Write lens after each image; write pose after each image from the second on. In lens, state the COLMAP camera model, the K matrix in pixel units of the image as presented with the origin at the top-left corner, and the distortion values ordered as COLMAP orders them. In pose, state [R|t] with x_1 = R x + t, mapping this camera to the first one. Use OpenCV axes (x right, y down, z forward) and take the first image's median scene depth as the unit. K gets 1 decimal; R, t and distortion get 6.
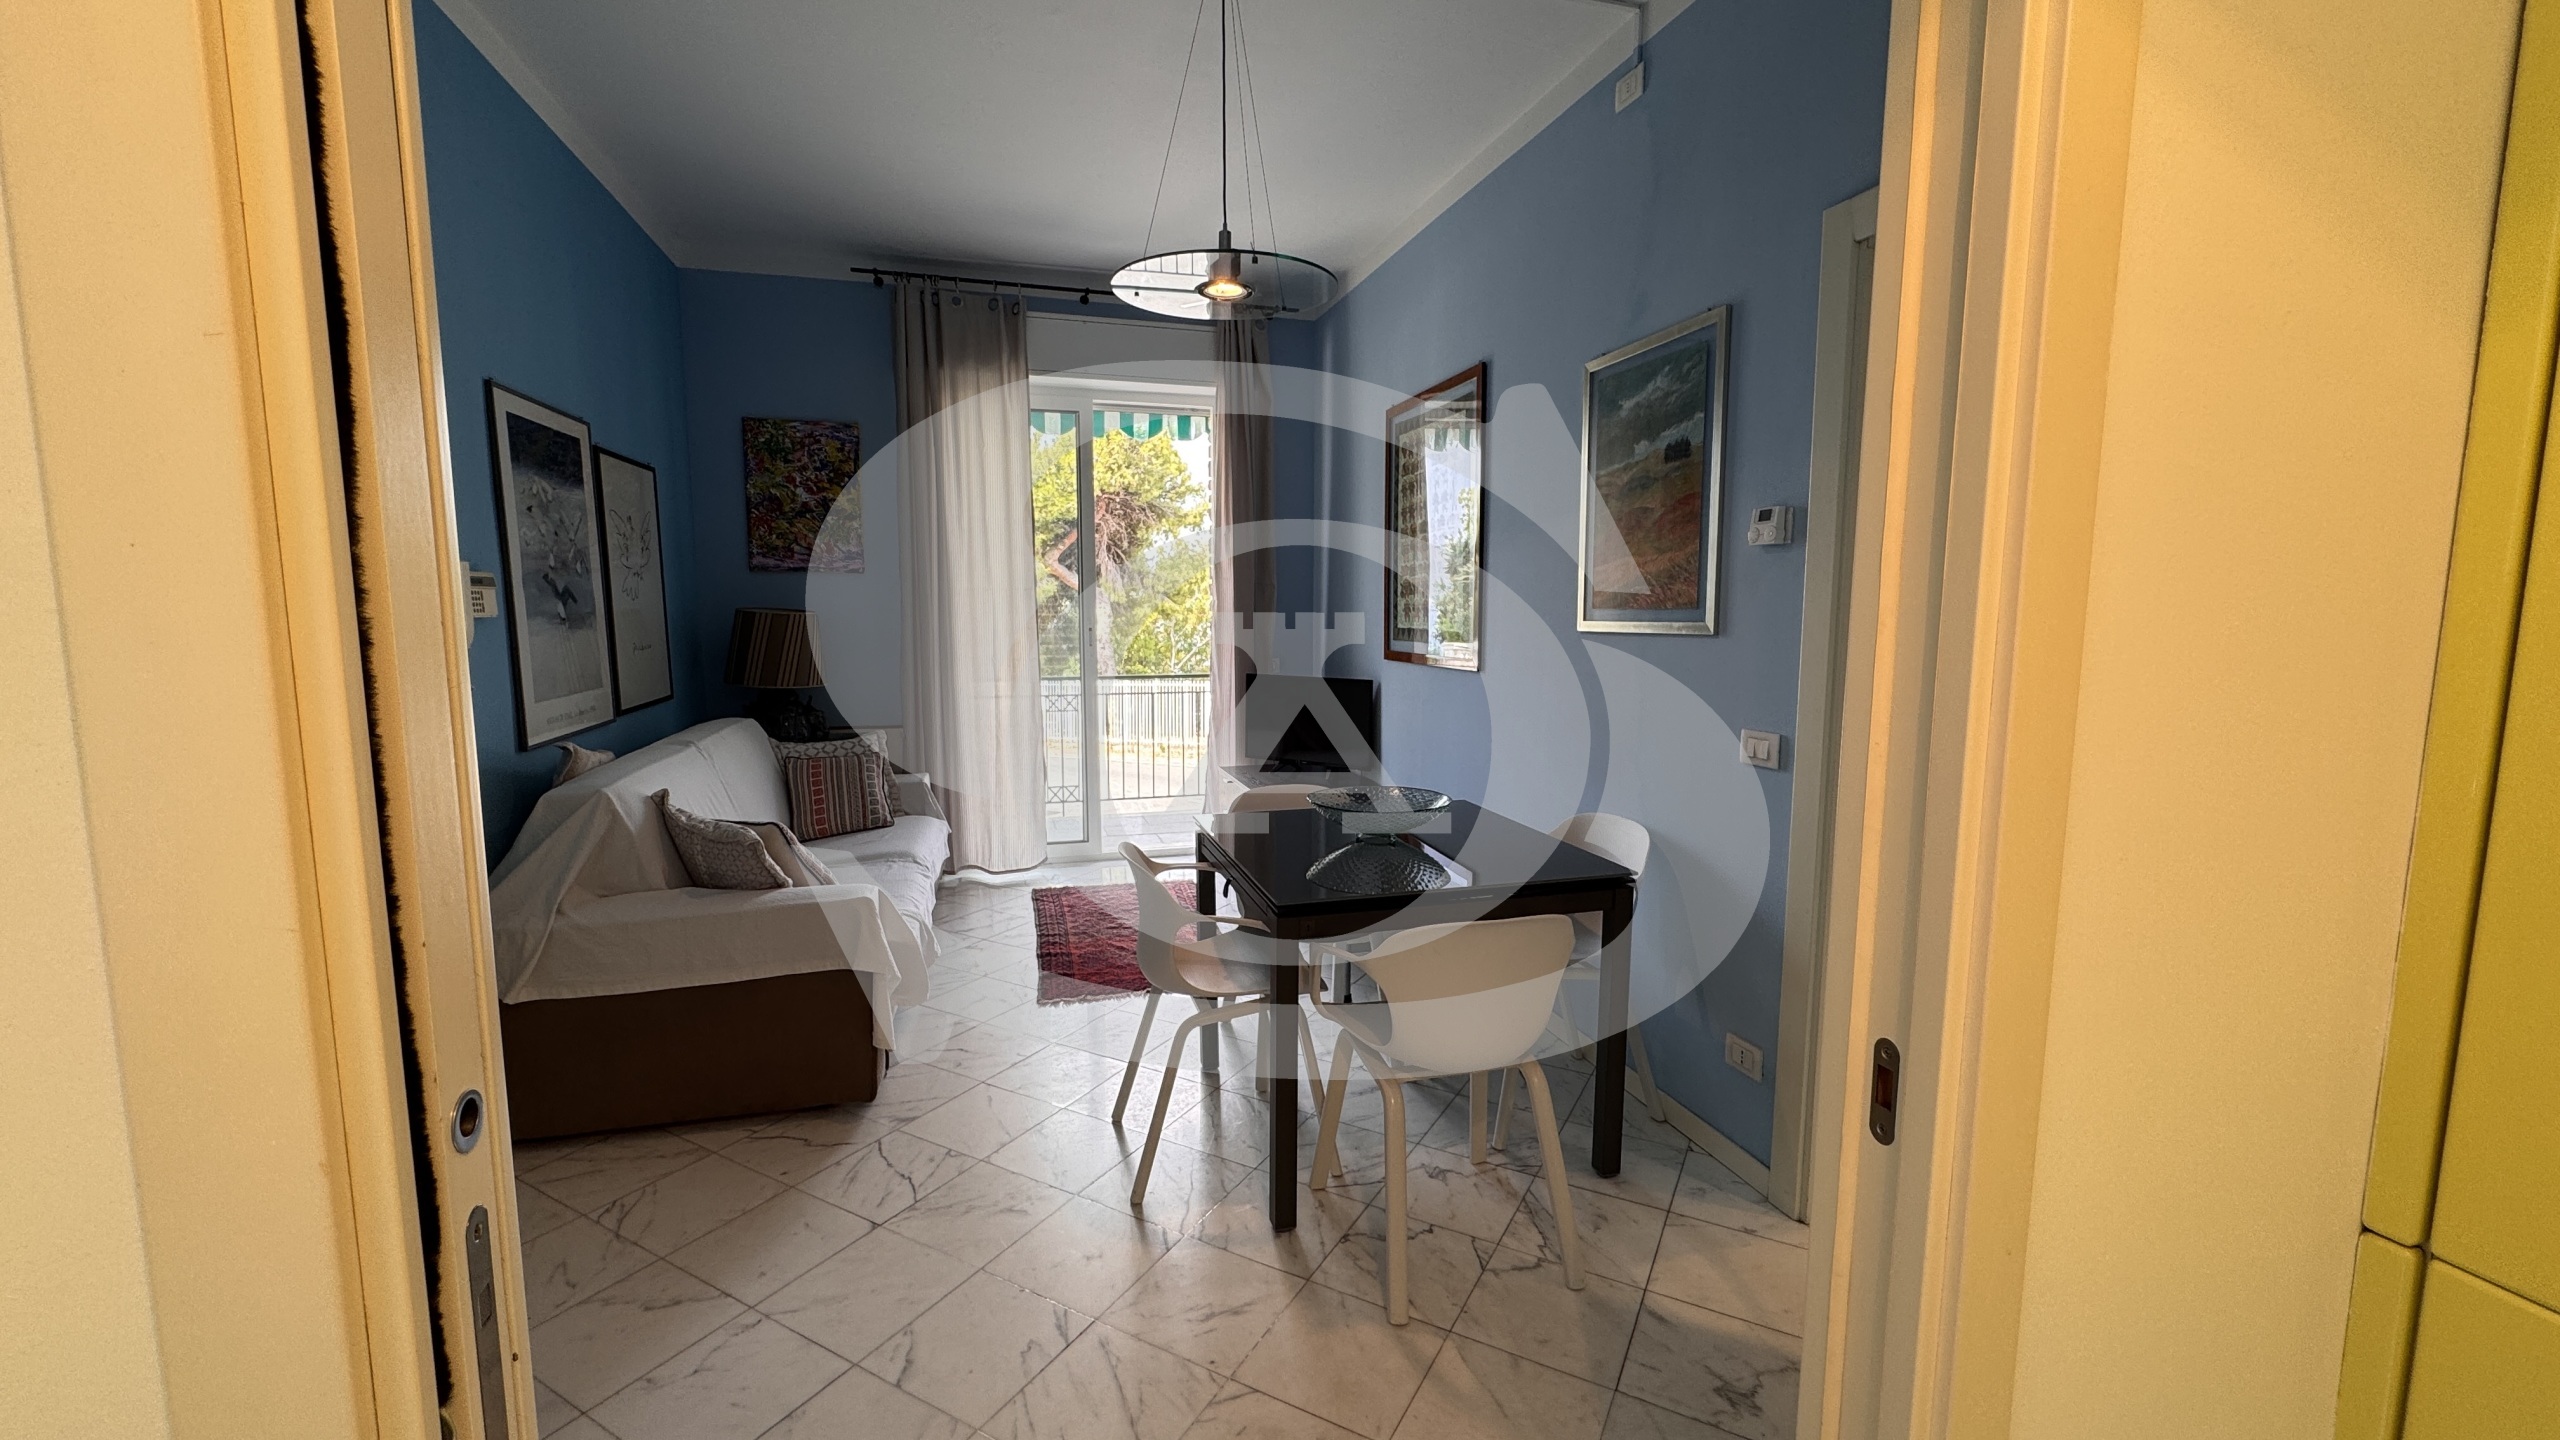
lens RADIAL K [[1019.5, 0, 1280.0], [0, 1019.5, 720.0], [0, 0, 1]] dist [-0.001291, 0.000367]
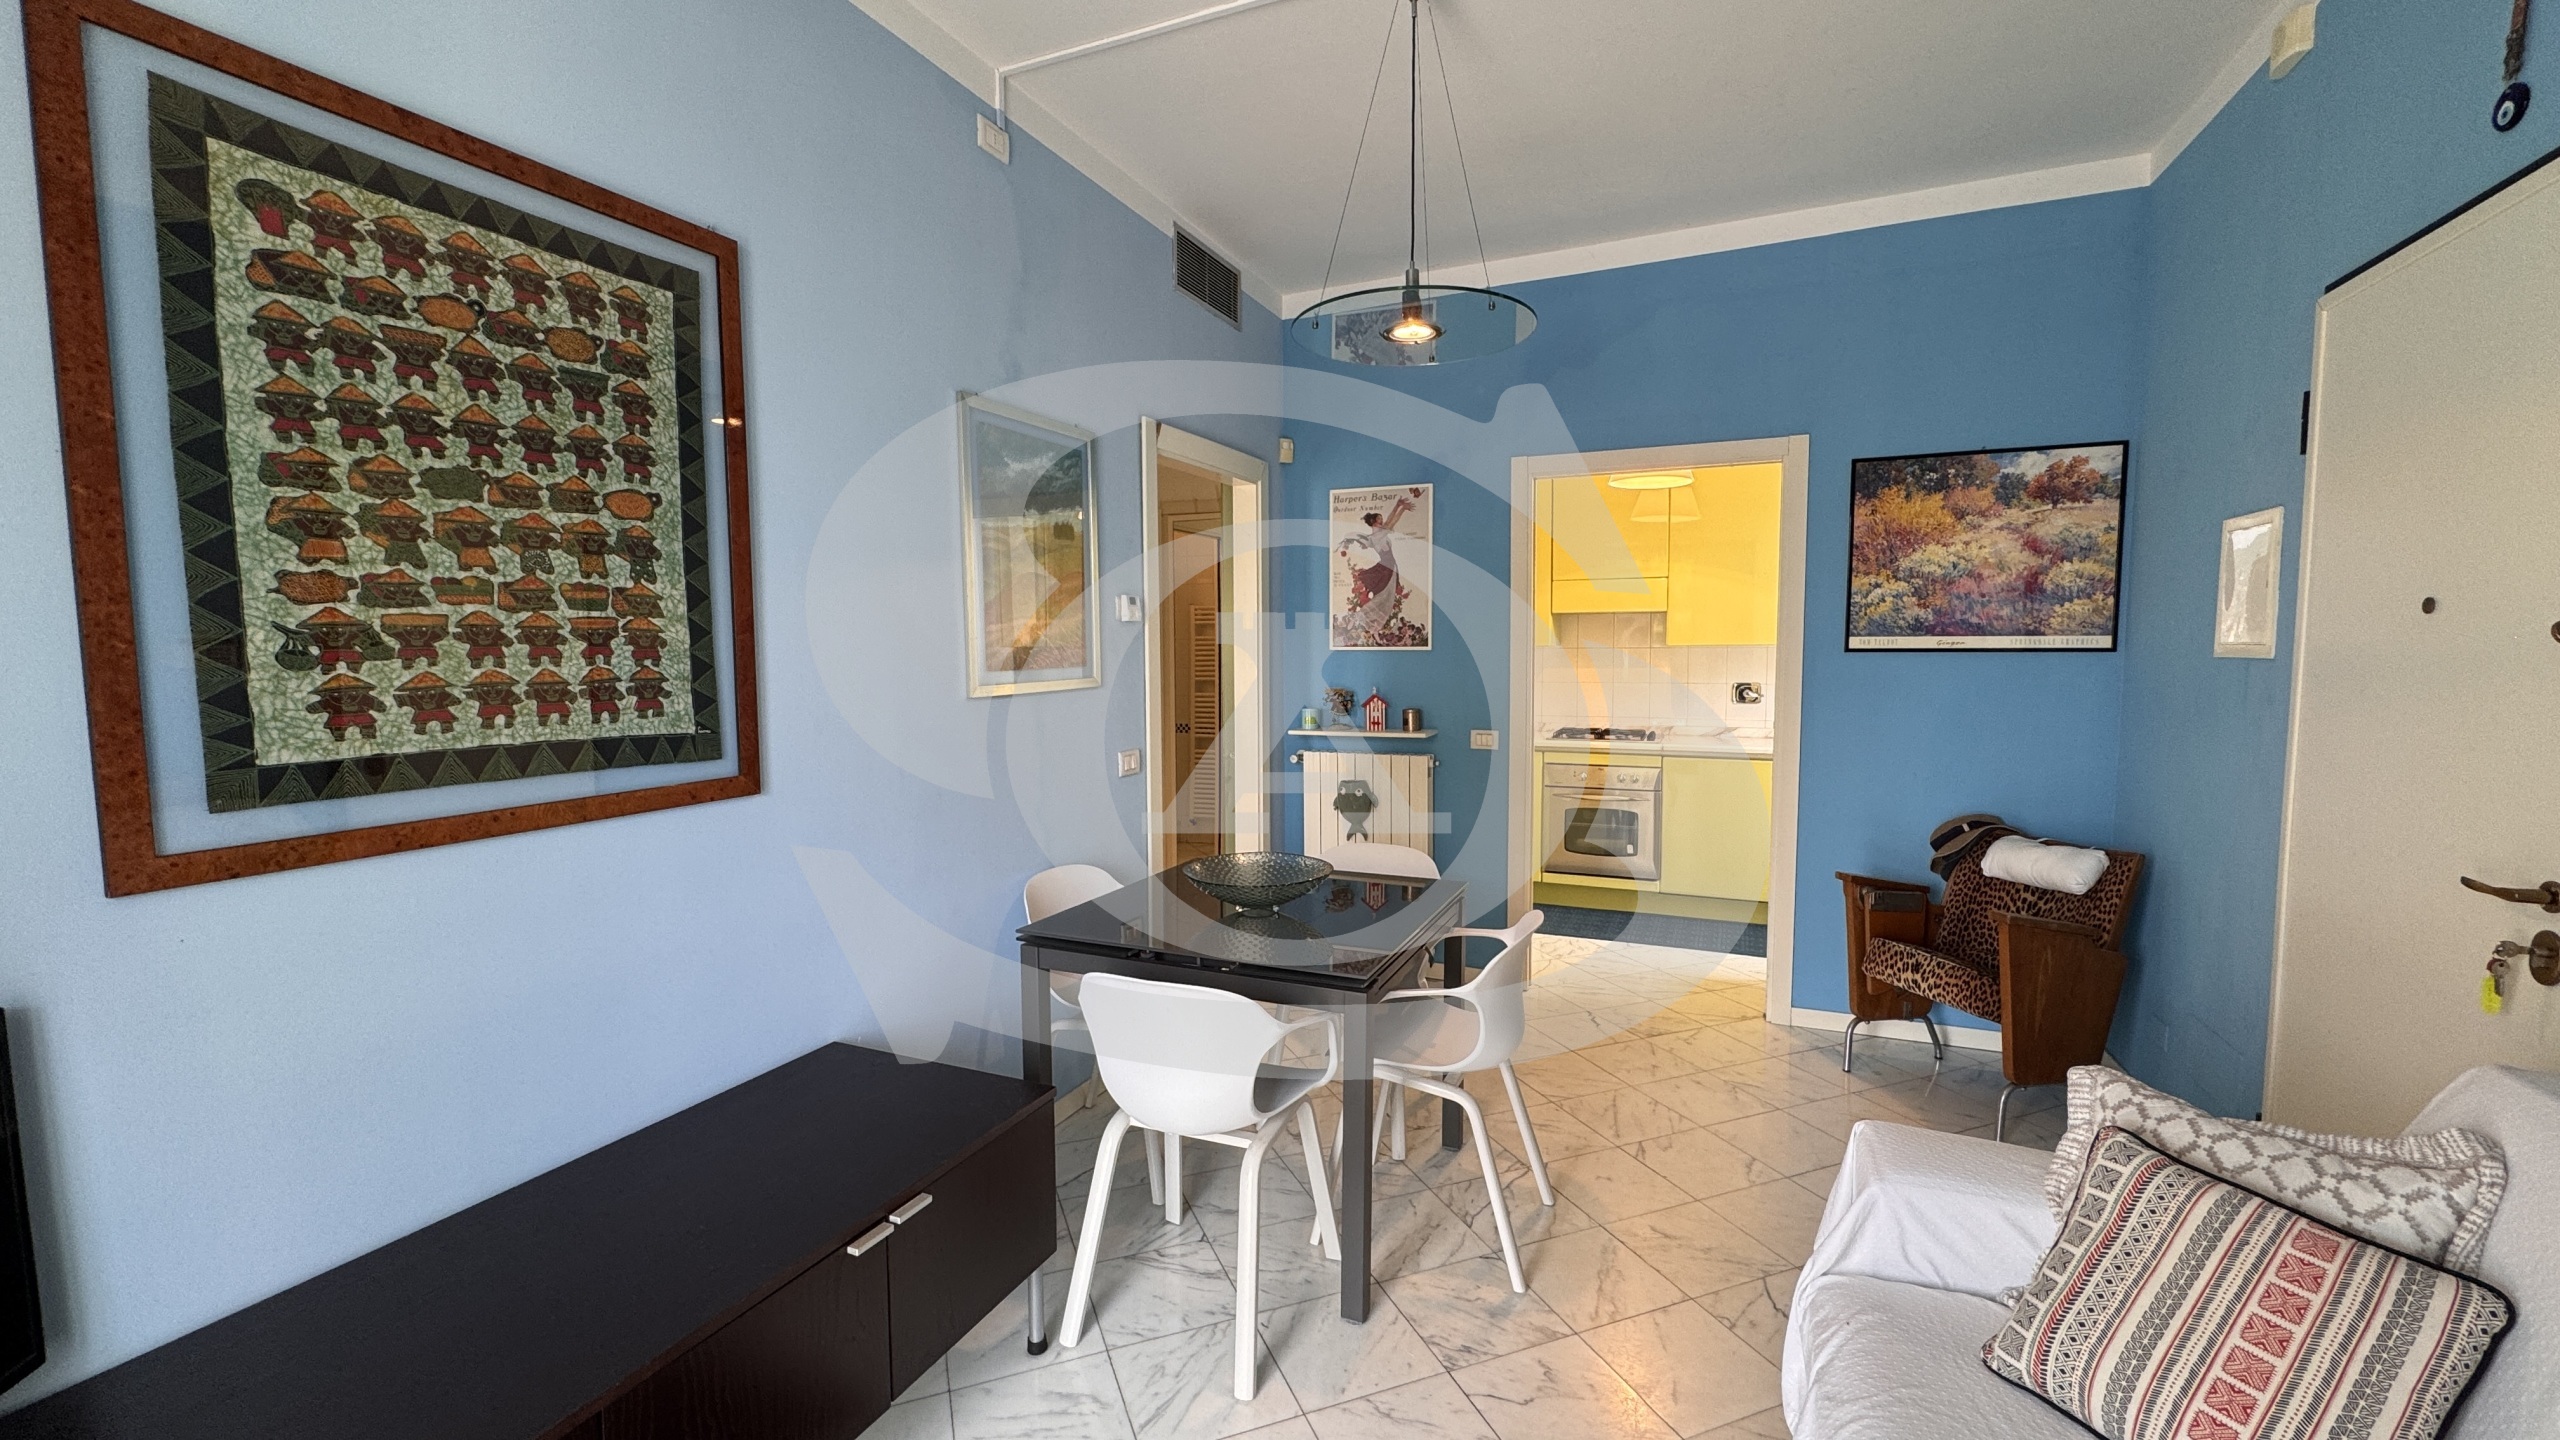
lens RADIAL K [[1019.5, 0, 1280.0], [0, 1019.5, 720.0], [0, 0, 1]] dist [-0.001291, 0.000367]
pose [[-0.771317, -0.042515, 0.635030, -0.137504], [0.078156, 0.983888, 0.160800, -0.056029], [-0.631634, 0.173658, -0.755566, 0.445977]]
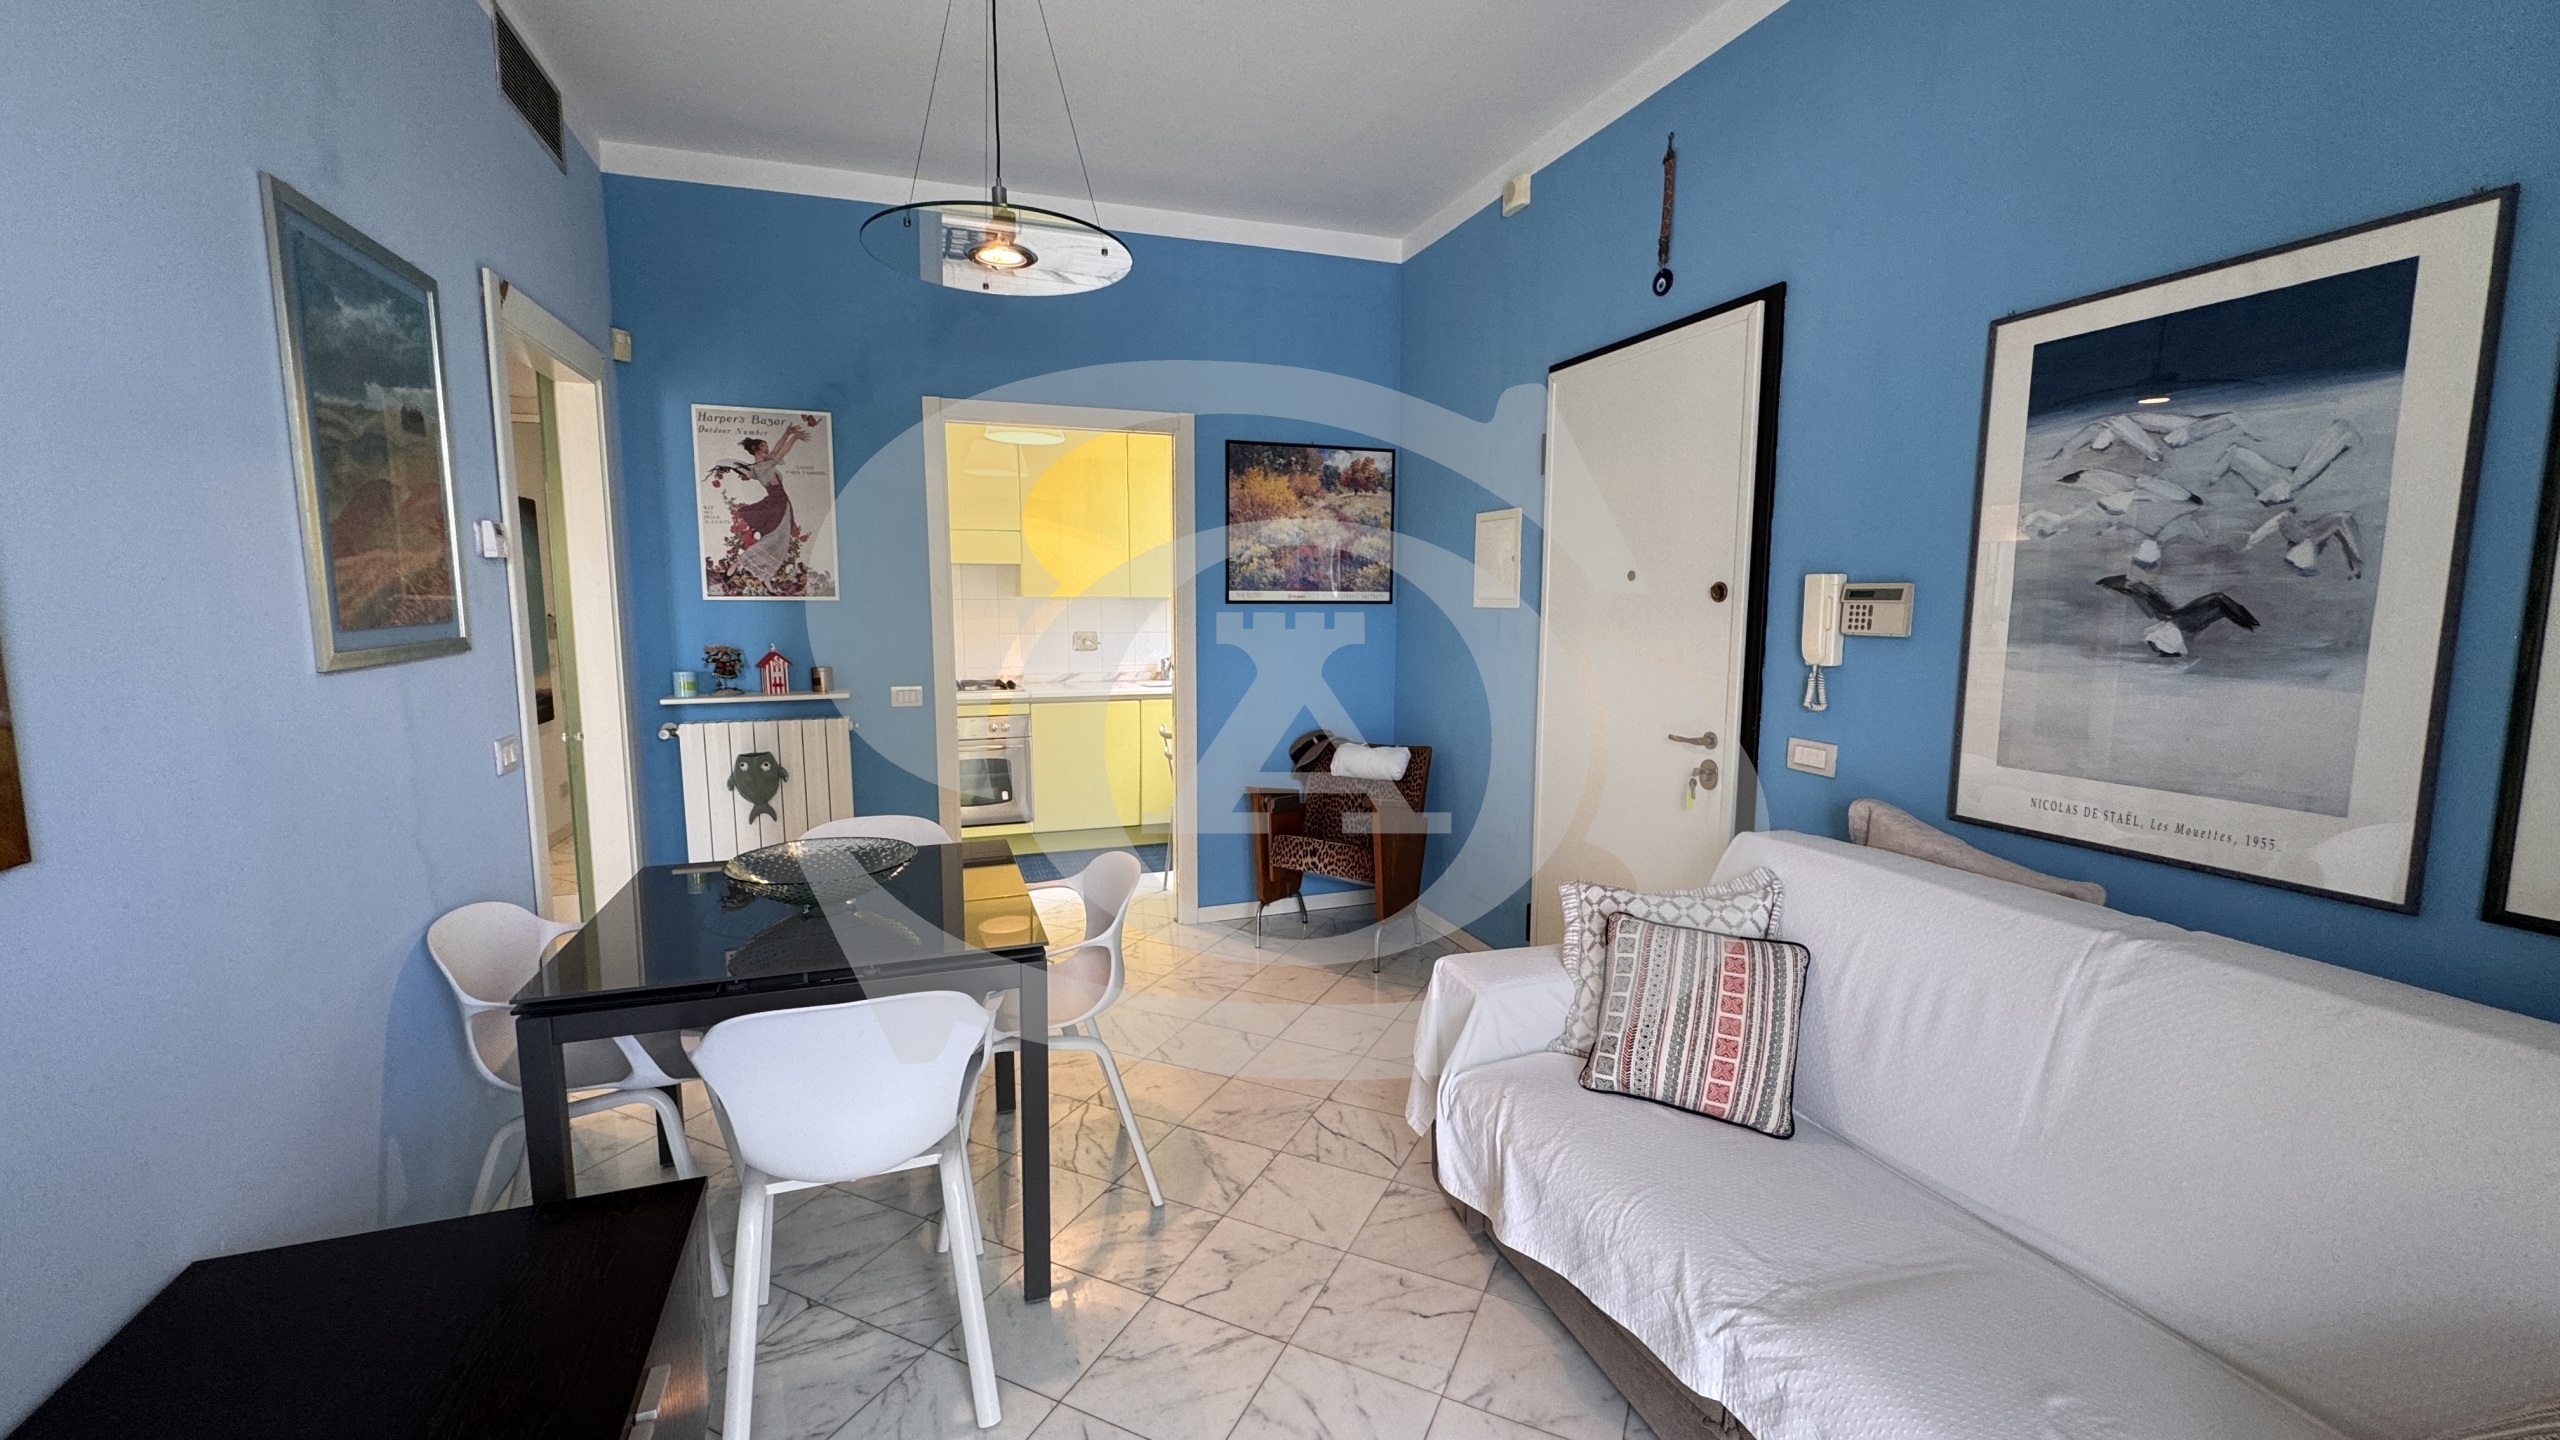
lens RADIAL K [[1019.5, 0, 1280.0], [0, 1019.5, 720.0], [0, 0, 1]] dist [-0.001291, 0.000367]
pose [[-0.997554, 0.005760, -0.069667, -0.055090], [-0.010667, 0.972385, 0.233138, -0.058651], [0.069086, 0.233310, -0.969945, 0.471883]]
